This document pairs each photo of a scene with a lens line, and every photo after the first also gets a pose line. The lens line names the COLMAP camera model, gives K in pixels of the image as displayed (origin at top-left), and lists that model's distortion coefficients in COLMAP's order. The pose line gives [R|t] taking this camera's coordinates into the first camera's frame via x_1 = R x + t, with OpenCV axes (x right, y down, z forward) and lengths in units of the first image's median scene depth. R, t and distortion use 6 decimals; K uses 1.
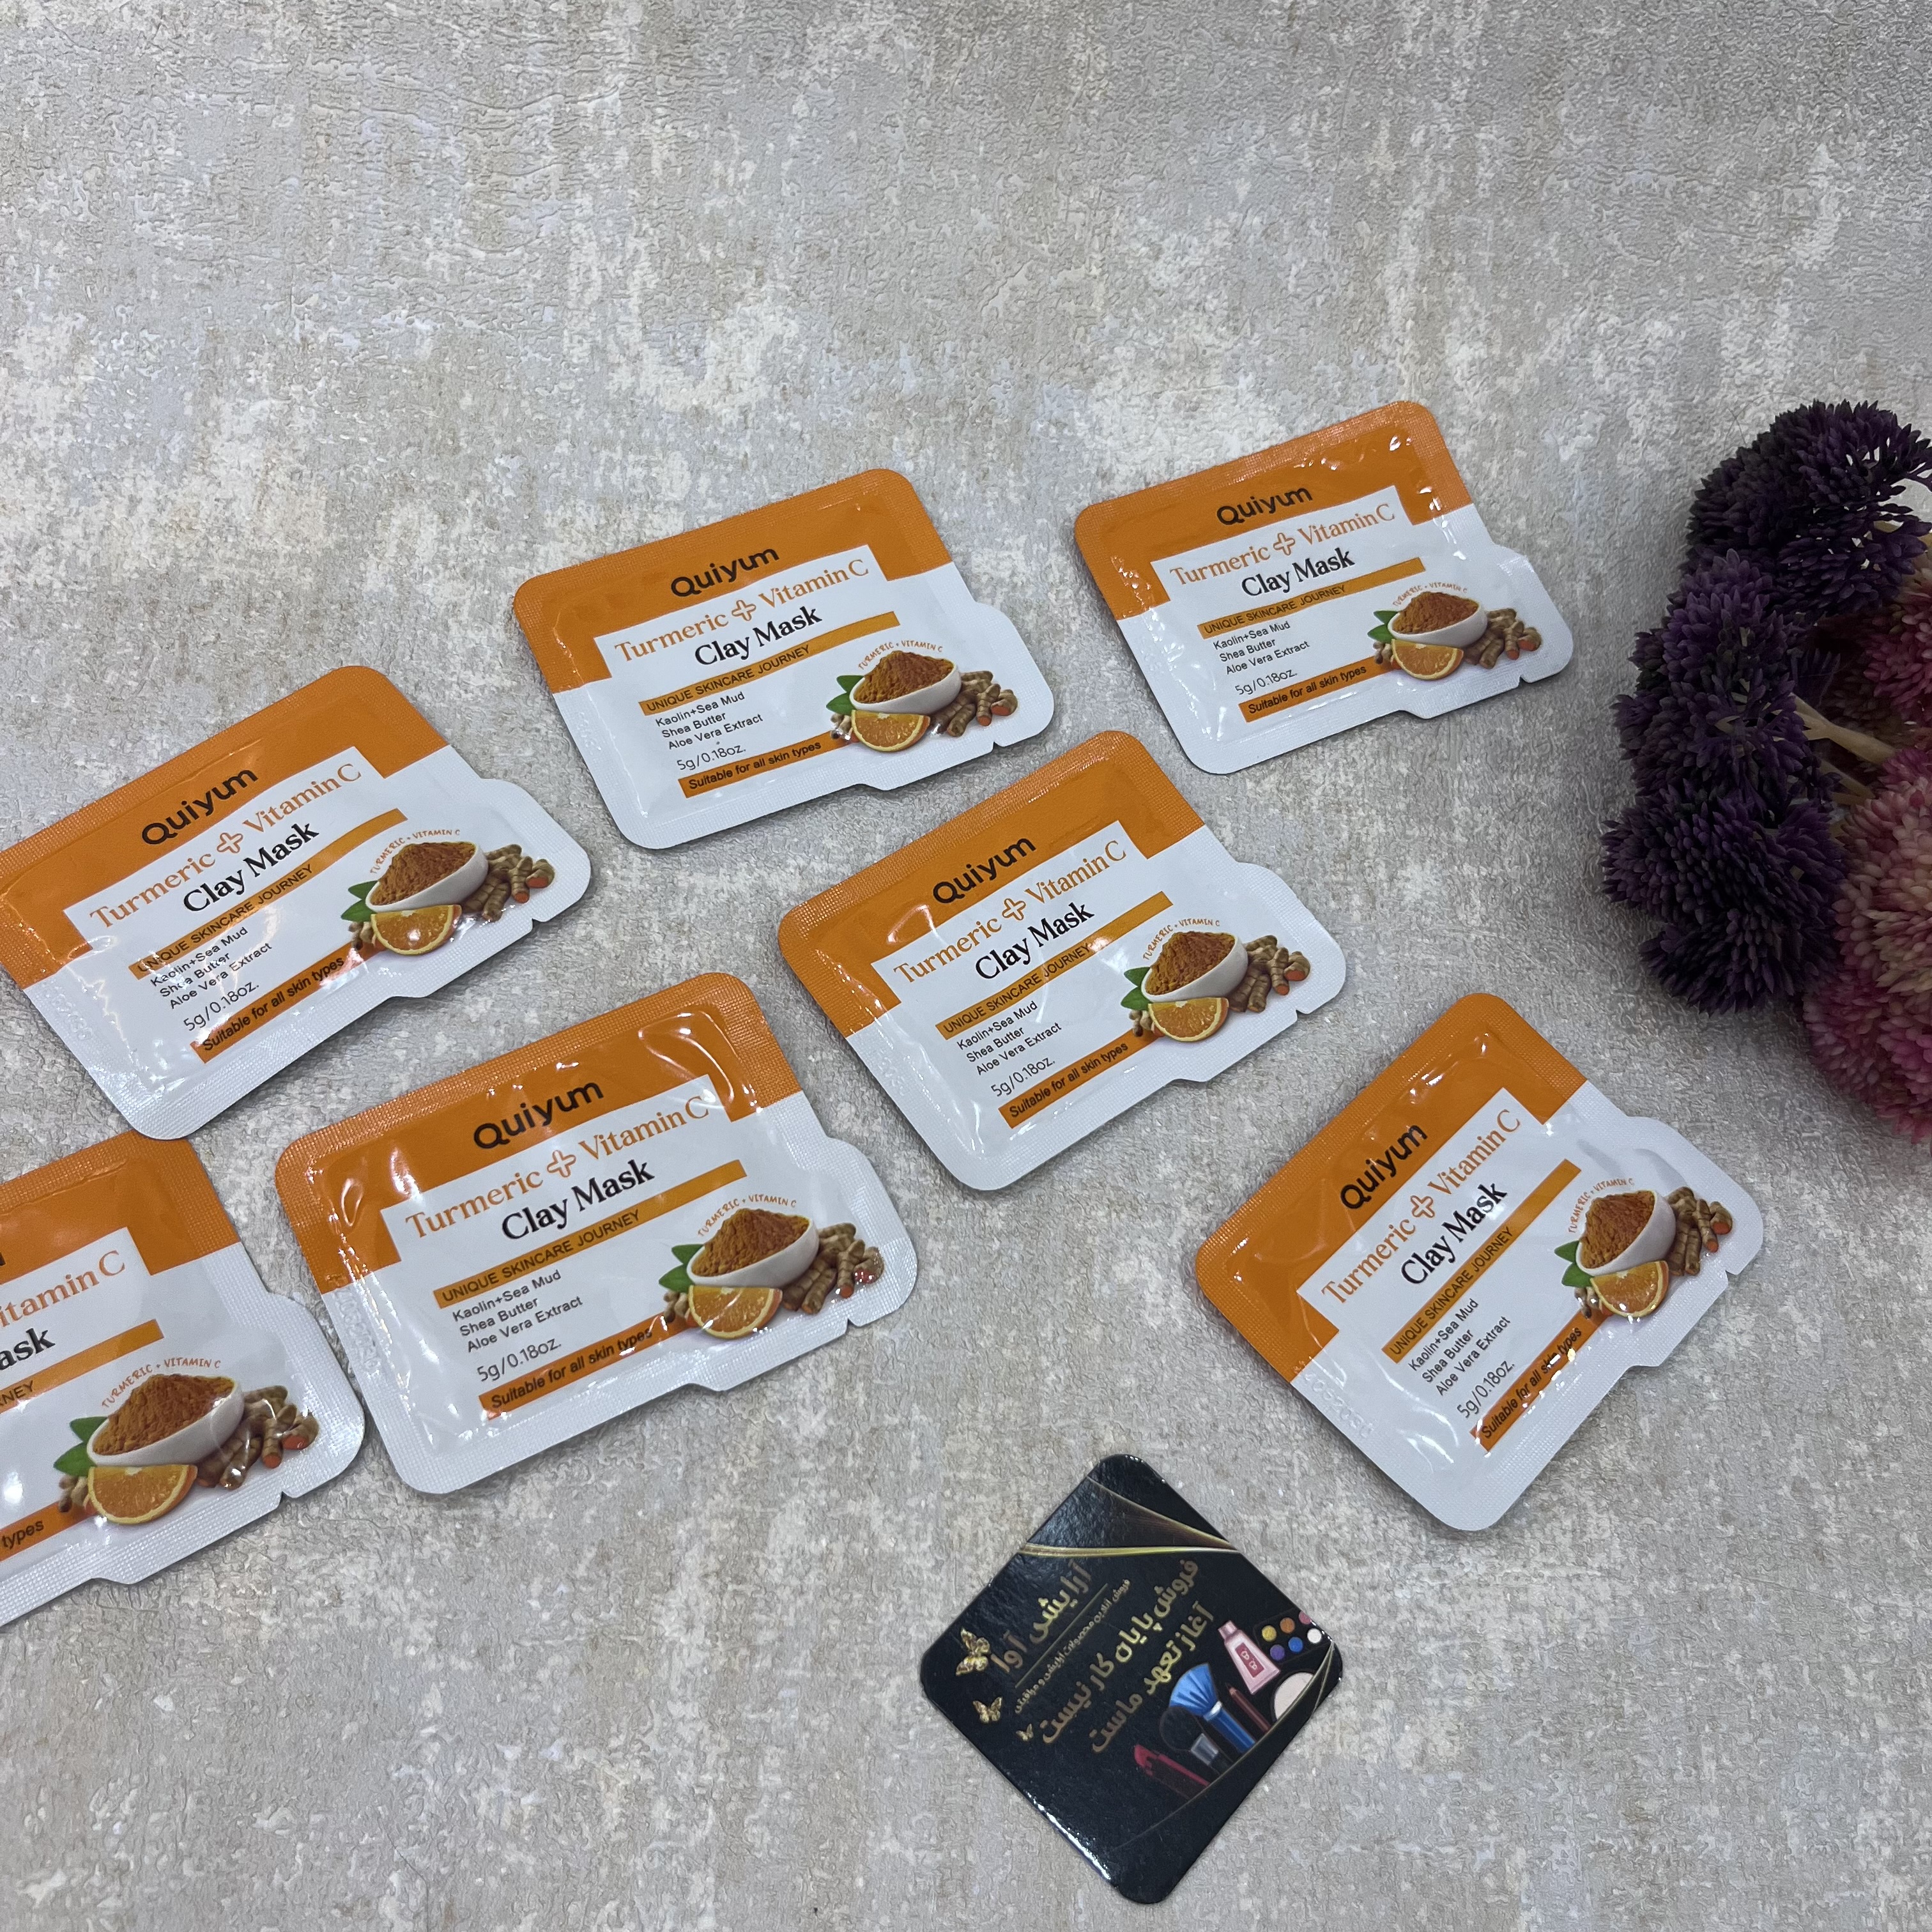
lens RADIAL K [[1999.1, 0, 978.0], [0, 1999.1, 982.4], [0, 0, 1]] dist [-0.007573, 0.000000]
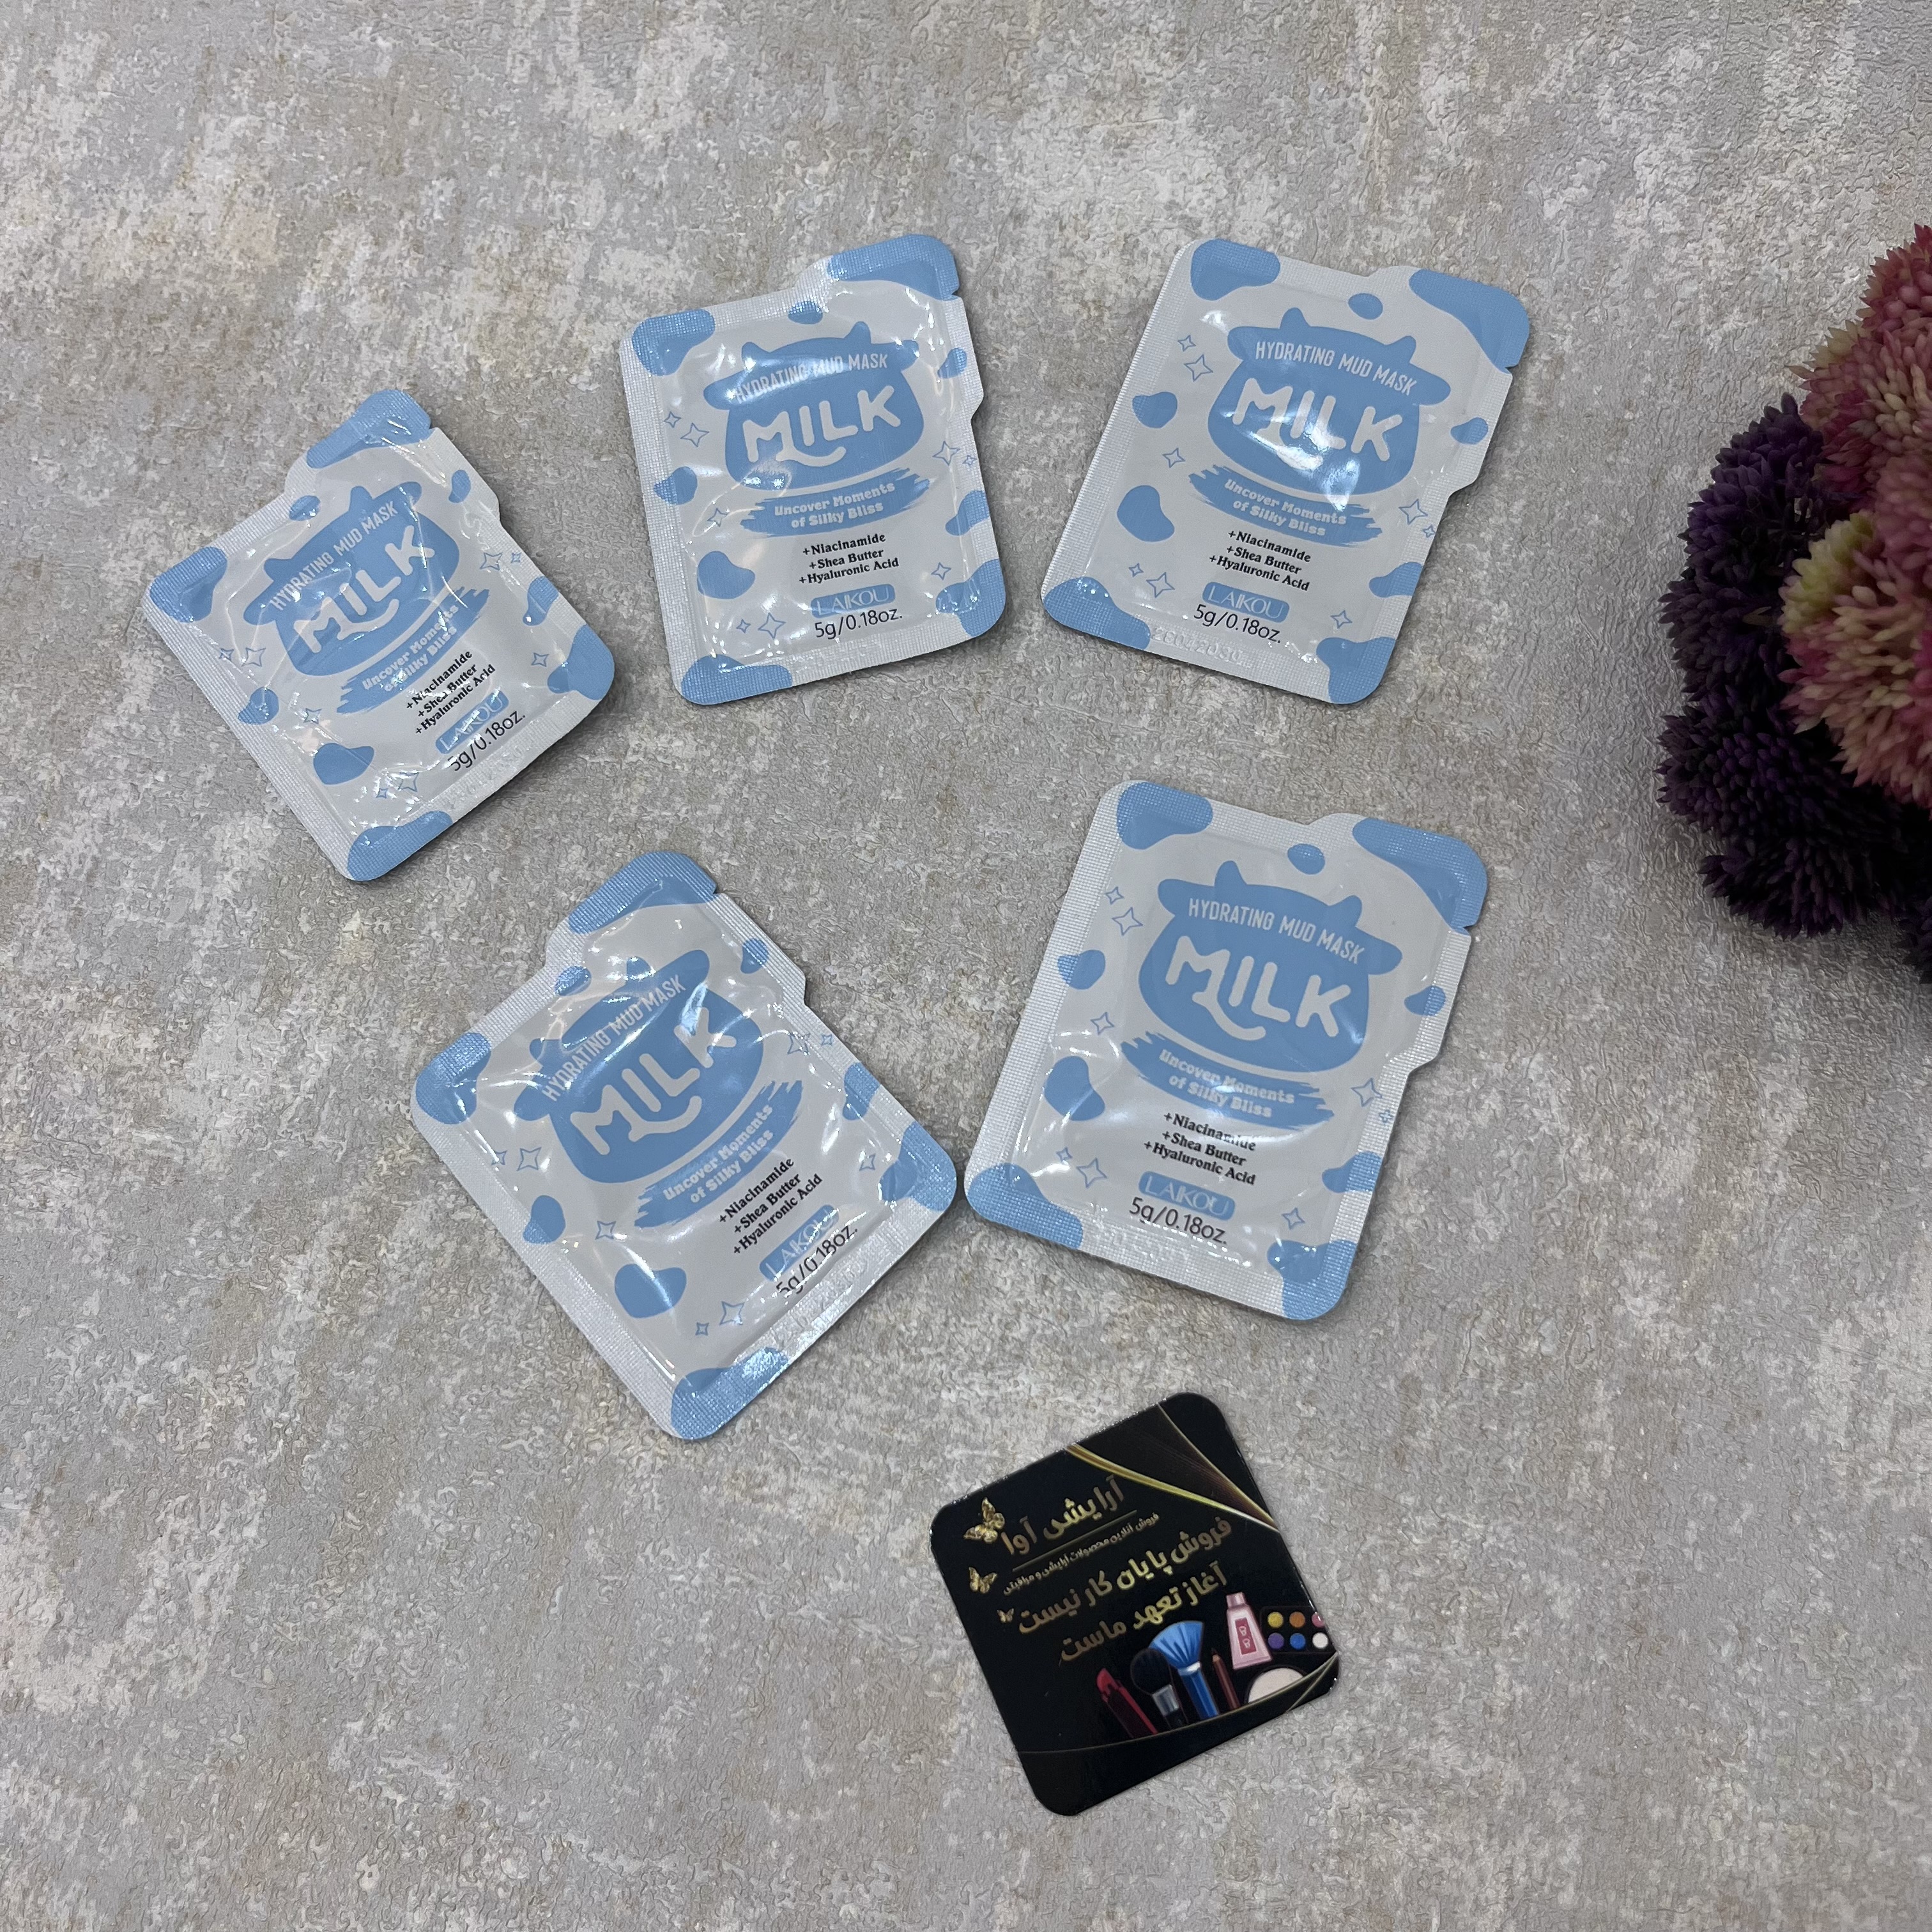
lens RADIAL K [[1999.1, 0, 986.3], [0, 1999.1, 993.9], [0, 0, 1]] dist [-0.007573, 0.000000]
pose [[0.940248, 0.154637, -0.303350, 0.428530], [-0.106047, 0.979605, 0.170670, -0.058822], [0.323555, -0.128303, 0.937470, 0.069679]]
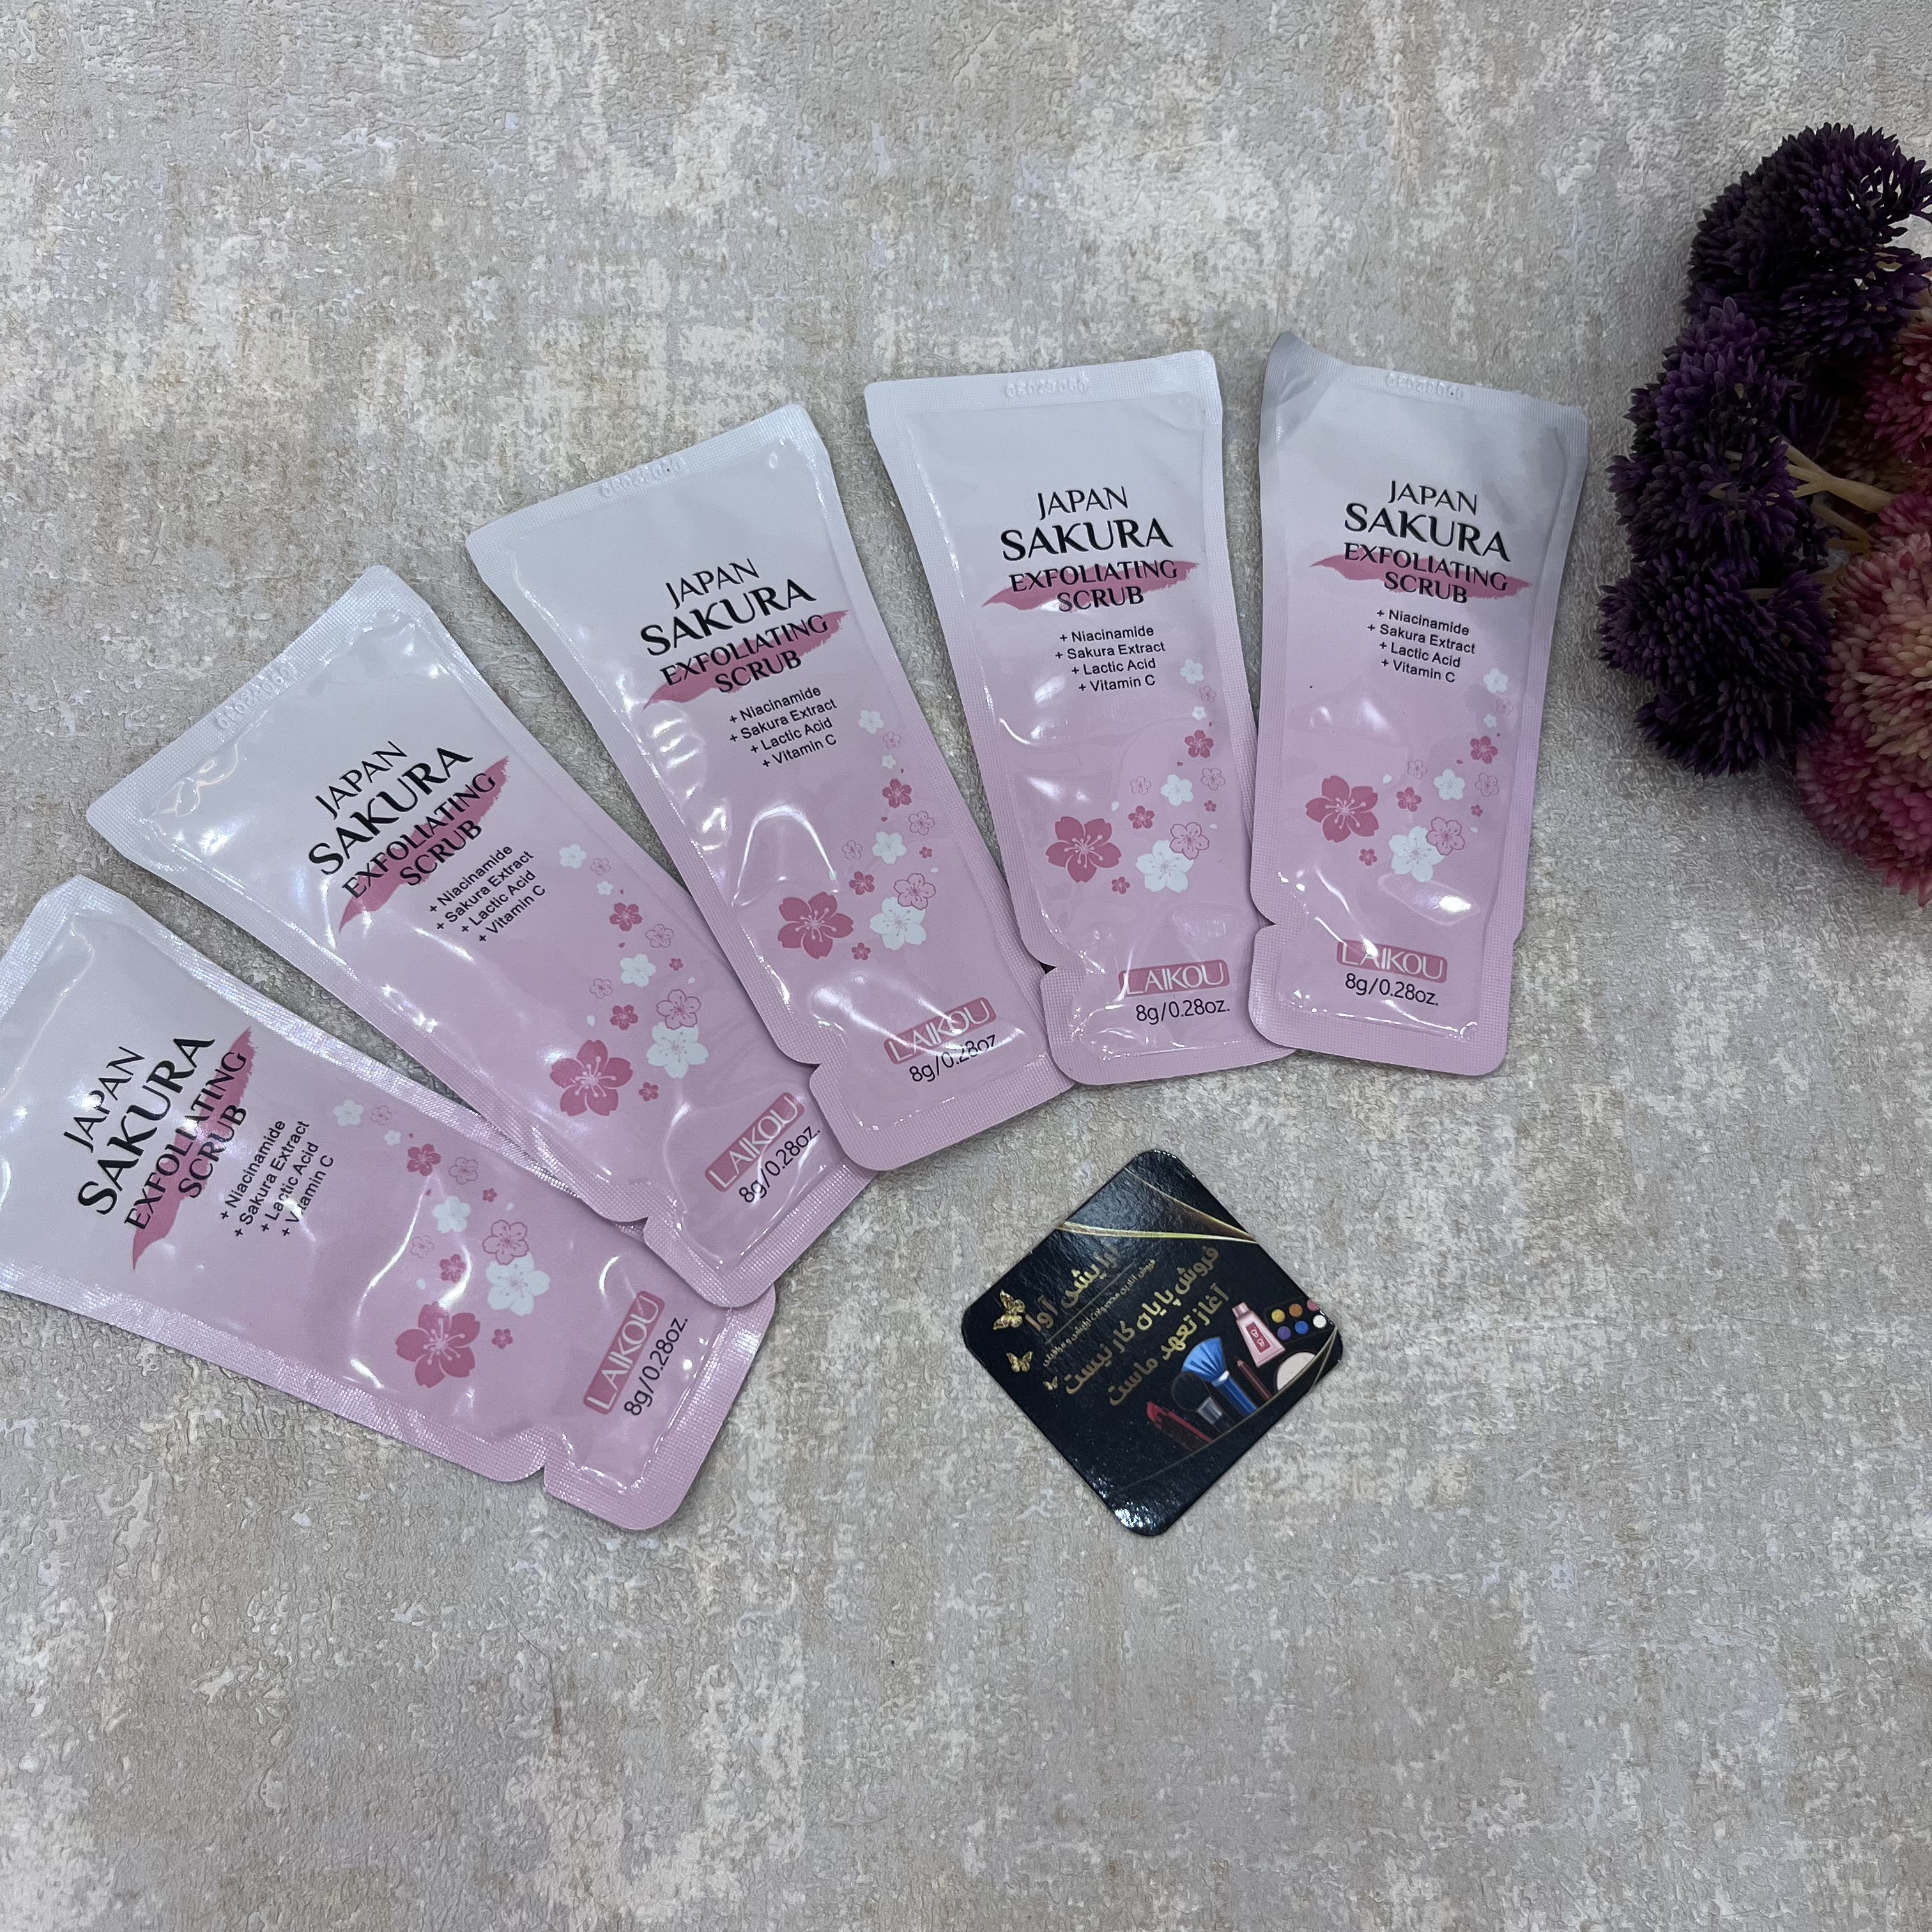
lens RADIAL K [[1999.1, 0, 974.8], [0, 1999.1, 980.4], [0, 0, 1]] dist [-0.007573, 0.000000]
pose [[0.997788, -0.059688, -0.029263, 0.015961], [0.063910, 0.982444, 0.175271, -0.083112], [0.018288, -0.176754, 0.984085, -0.032907]]
